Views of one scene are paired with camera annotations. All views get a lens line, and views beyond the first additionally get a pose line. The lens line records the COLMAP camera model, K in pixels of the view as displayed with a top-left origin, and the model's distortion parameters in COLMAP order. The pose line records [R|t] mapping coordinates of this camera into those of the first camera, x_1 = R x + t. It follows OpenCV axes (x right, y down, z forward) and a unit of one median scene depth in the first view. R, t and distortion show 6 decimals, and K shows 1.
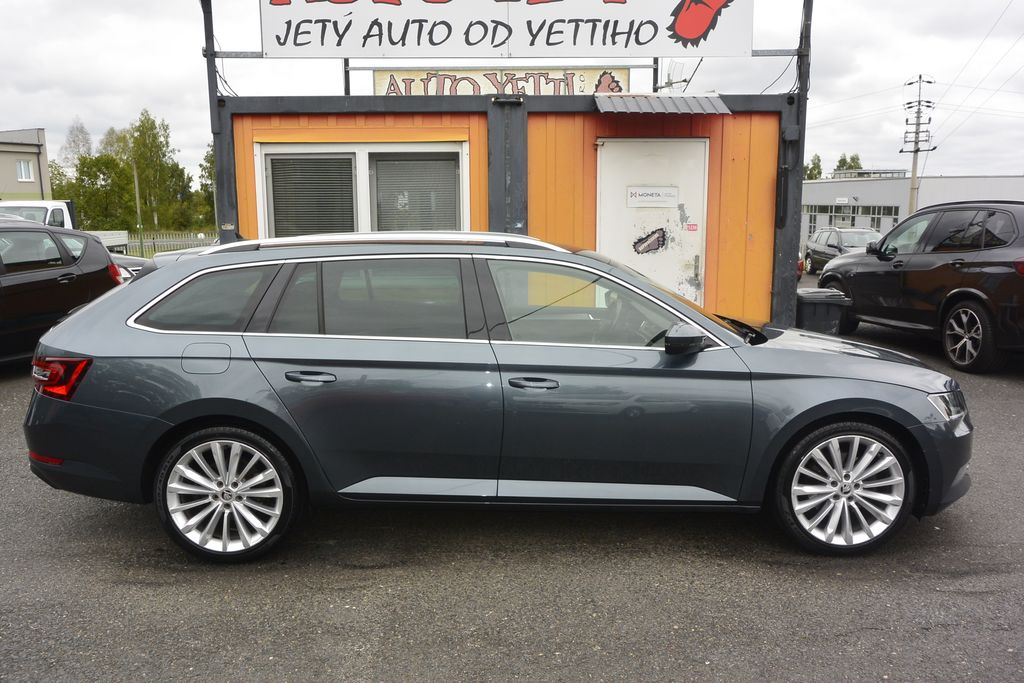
lens RADIAL K [[783.6, 0, 512.0], [0, 783.6, 341.5], [0, 0, 1]] dist [0.003888, -0.000596]
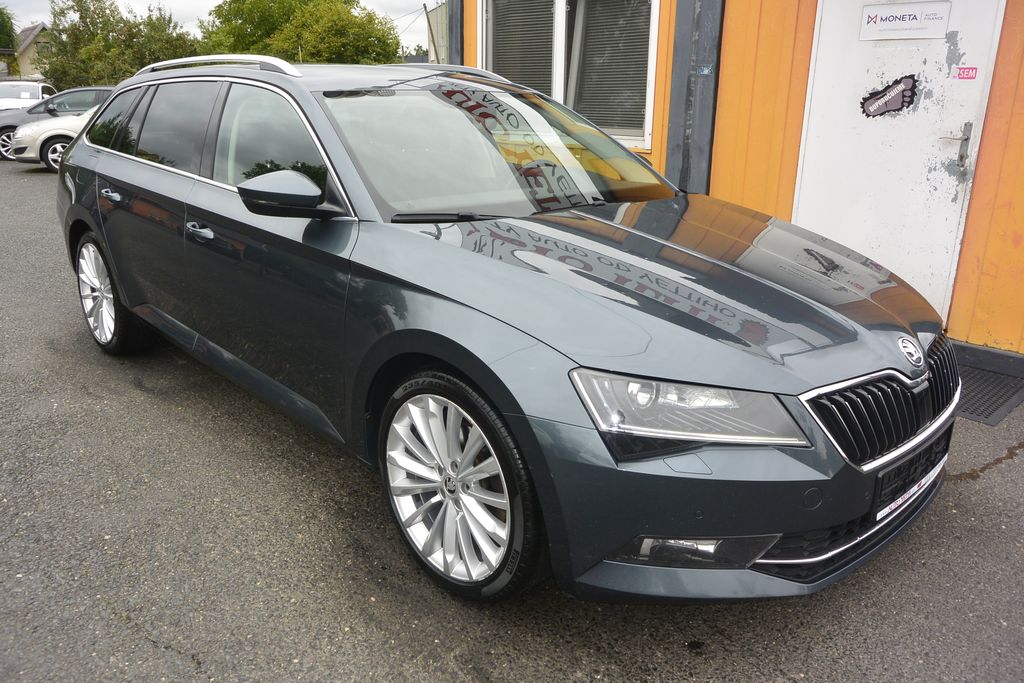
lens RADIAL K [[779.9, 0, 507.5], [0, 779.9, 342.6], [0, 0, 1]] dist [0.004774, -0.003055]
pose [[0.673815, 0.236226, -0.700122, 0.465996], [-0.132071, 0.970764, 0.200433, -0.022283], [0.727001, -0.042589, 0.685314, 0.350490]]
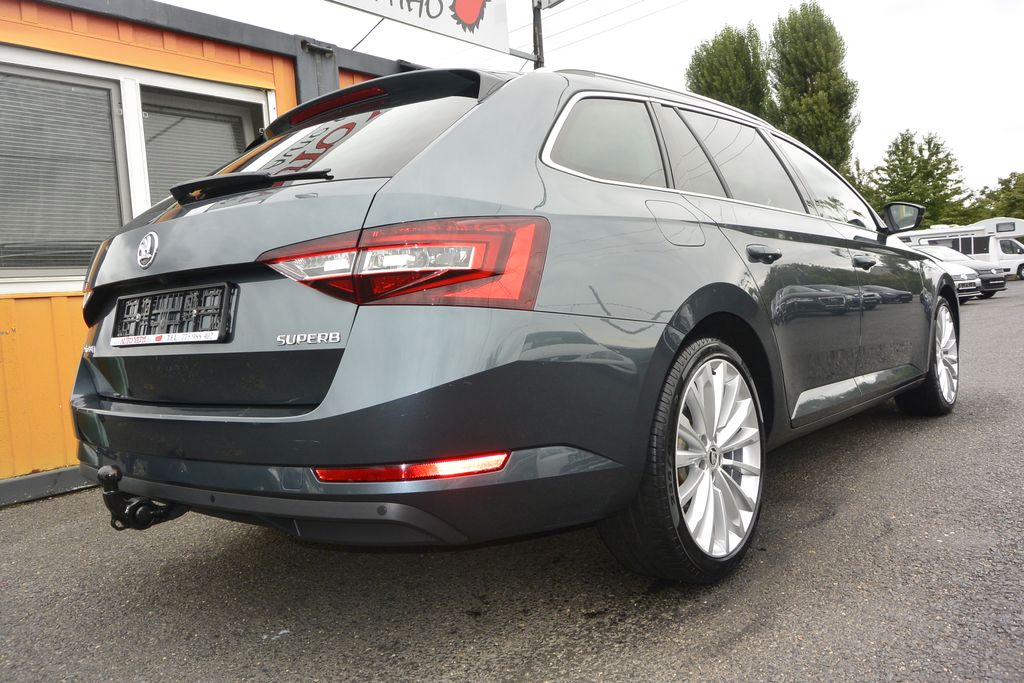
lens RADIAL K [[783.6, 0, 512.0], [0, 783.6, 341.5], [0, 0, 1]] dist [0.003888, -0.000596]
pose [[0.653217, -0.083274, 0.752577, -0.489807], [0.189472, 0.980289, -0.055986, 0.063019], [-0.733081, 0.179164, 0.656120, 0.385626]]
